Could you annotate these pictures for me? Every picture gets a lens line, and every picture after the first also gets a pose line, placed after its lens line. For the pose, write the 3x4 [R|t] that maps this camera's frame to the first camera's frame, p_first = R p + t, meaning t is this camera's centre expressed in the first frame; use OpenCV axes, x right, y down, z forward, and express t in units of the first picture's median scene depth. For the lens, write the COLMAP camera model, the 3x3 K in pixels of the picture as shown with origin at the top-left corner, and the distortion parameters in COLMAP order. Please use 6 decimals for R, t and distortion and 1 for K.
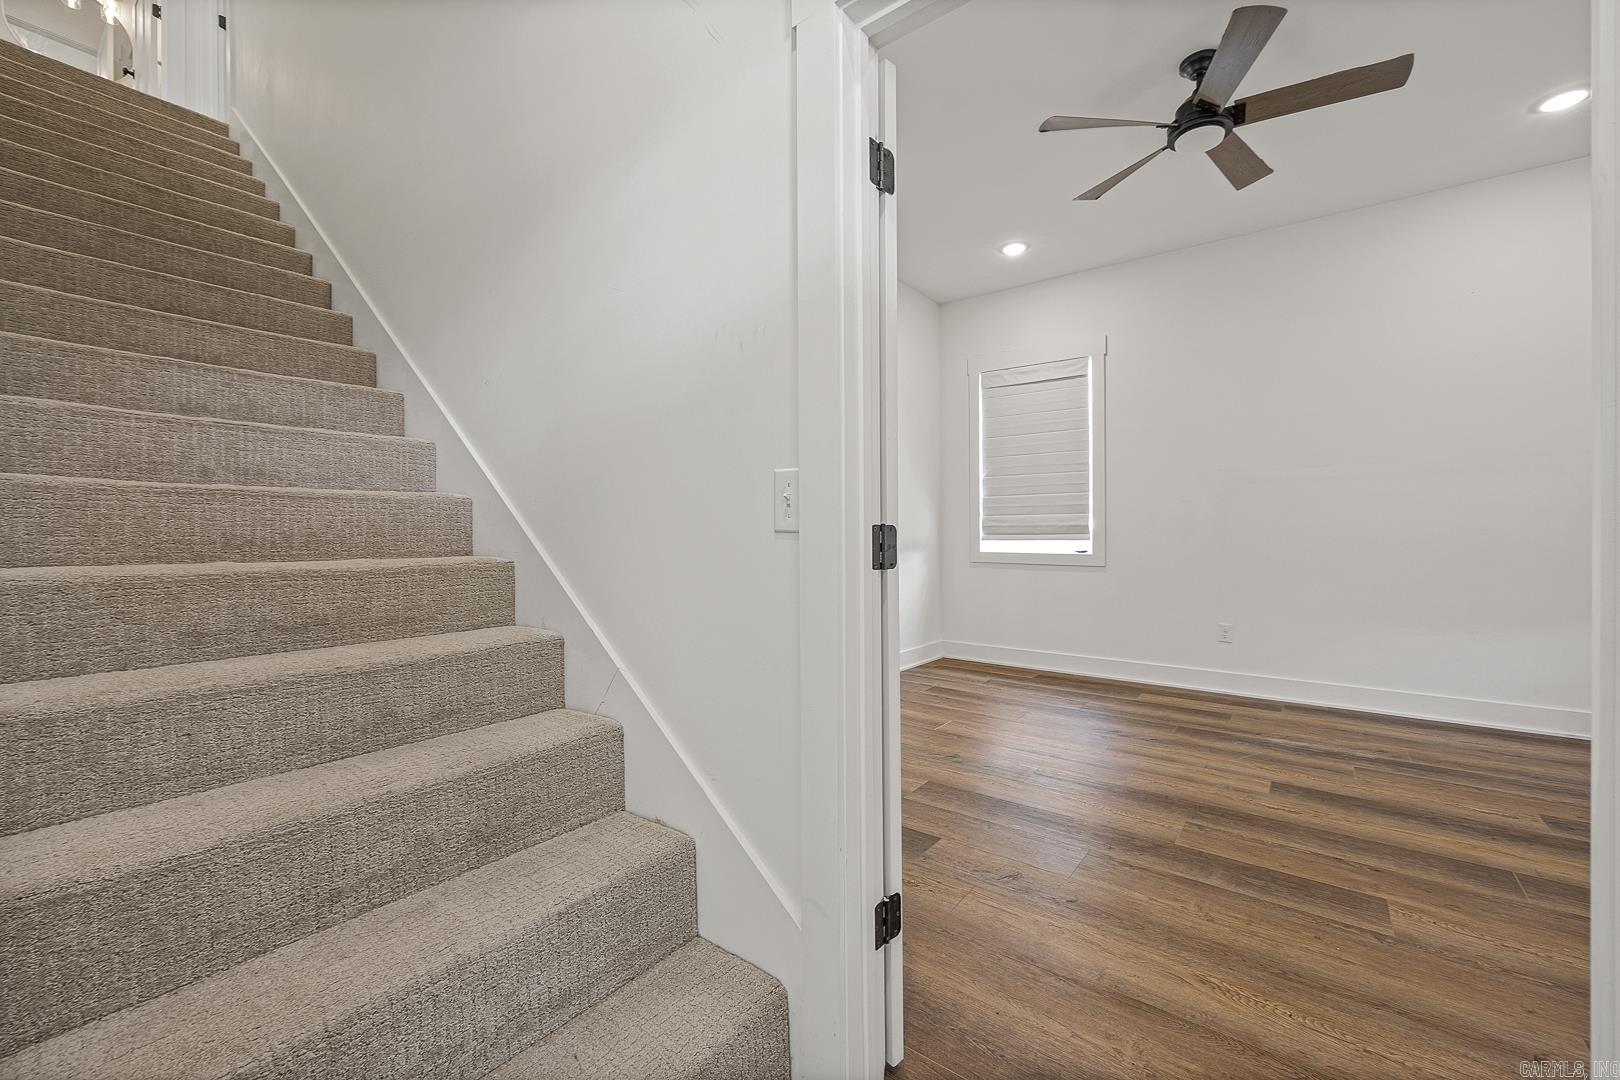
lens RADIAL K [[651.4, 0, 818.7], [0, 651.4, 539.0], [0, 0, 1]] dist [-0.004109, 0.000458]
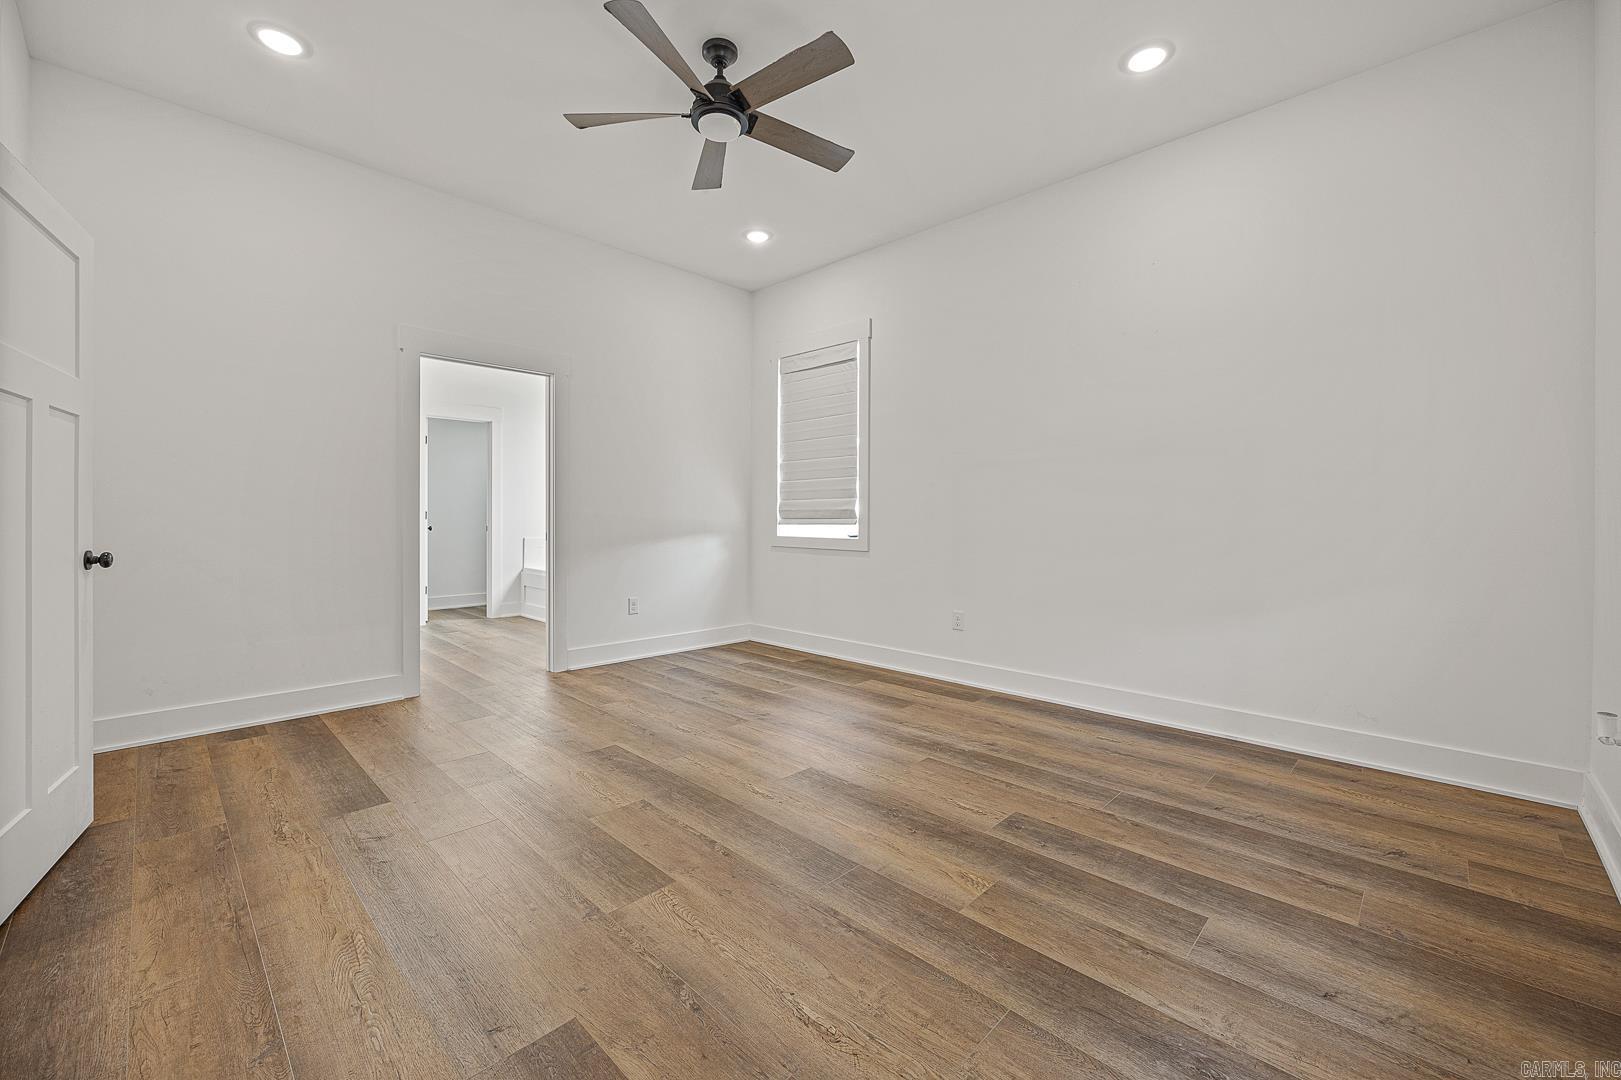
lens RADIAL K [[651.8, 0, 821.2], [0, 651.8, 523.7], [0, 0, 1]] dist [-0.004109, 0.000458]
pose [[0.993886, 0.002070, -0.110396, 0.472583], [-0.002224, 0.999997, -0.001273, 0.001510], [0.110393, 0.001510, 0.993887, 0.009081]]
